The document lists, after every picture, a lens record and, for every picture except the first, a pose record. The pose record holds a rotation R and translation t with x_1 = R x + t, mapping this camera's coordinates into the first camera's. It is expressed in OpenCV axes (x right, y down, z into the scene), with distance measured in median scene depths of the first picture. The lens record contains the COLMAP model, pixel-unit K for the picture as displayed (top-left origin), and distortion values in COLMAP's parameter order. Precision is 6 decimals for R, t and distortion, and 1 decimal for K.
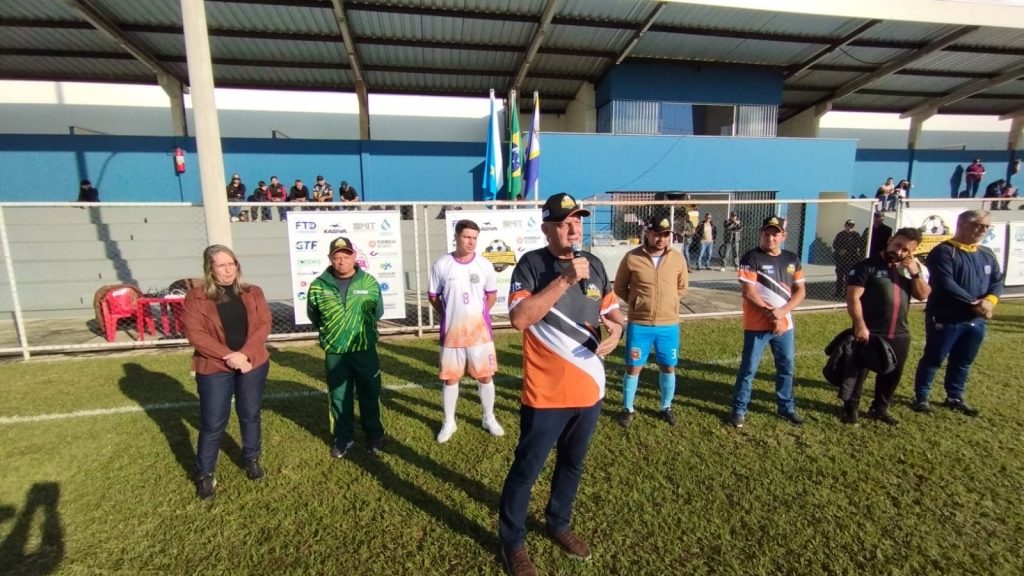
lens RADIAL K [[485.5, 0, 518.5], [0, 485.5, 294.6], [0, 0, 1]] dist [0.001162, -0.000520]
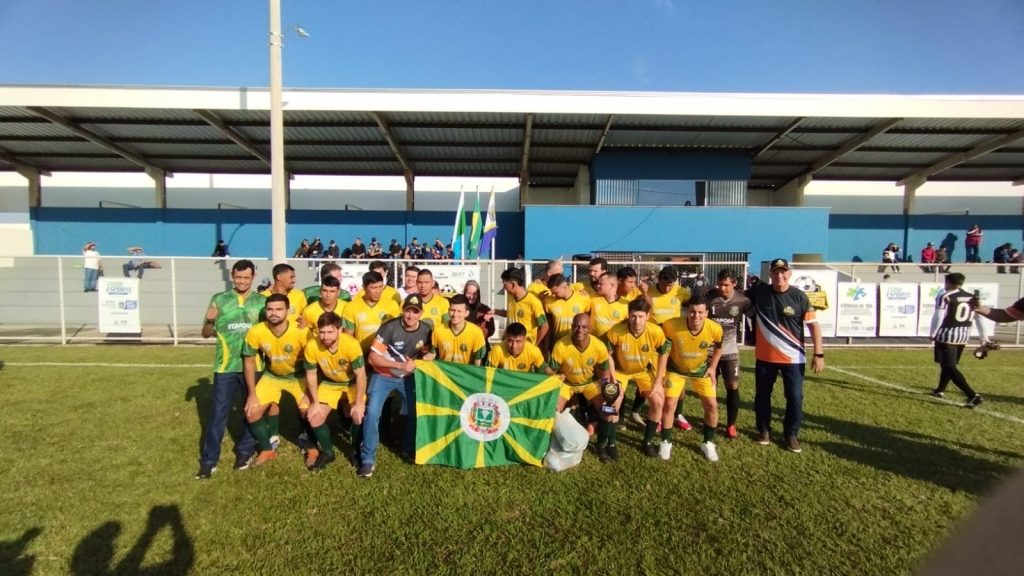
lens RADIAL K [[483.9, 0, 518.1], [0, 483.9, 290.2], [0, 0, 1]] dist [0.001736, -0.000076]
pose [[0.982733, 0.027376, -0.182995, 0.233463], [-0.047923, 0.992905, -0.108825, 0.030648], [0.178718, 0.115716, 0.977072, -0.229819]]
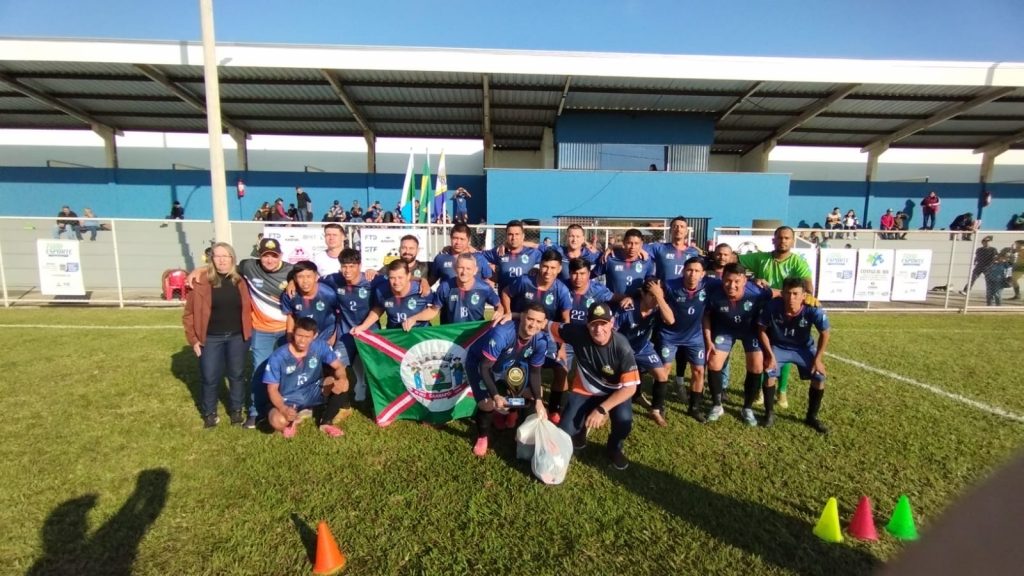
lens RADIAL K [[485.5, 0, 518.5], [0, 485.5, 294.6], [0, 0, 1]] dist [0.001162, -0.000520]
pose [[0.987078, 0.044274, -0.154003, 0.302995], [-0.049513, 0.998312, -0.030354, 0.031143], [0.152399, 0.037587, 0.987604, -0.232240]]
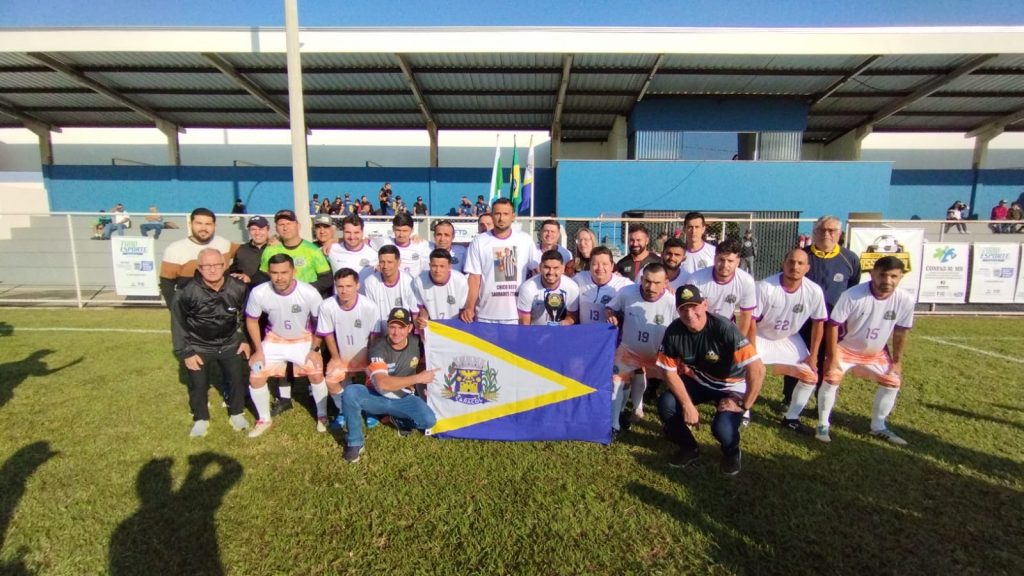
lens RADIAL K [[480.3, 0, 515.2], [0, 480.3, 291.9], [0, 0, 1]] dist [-0.000084, 0.000536]
pose [[0.976521, 0.045200, -0.210628, 0.171828], [-0.052463, 0.998201, -0.029024, 0.029848], [0.208937, 0.039393, 0.977135, -0.163524]]
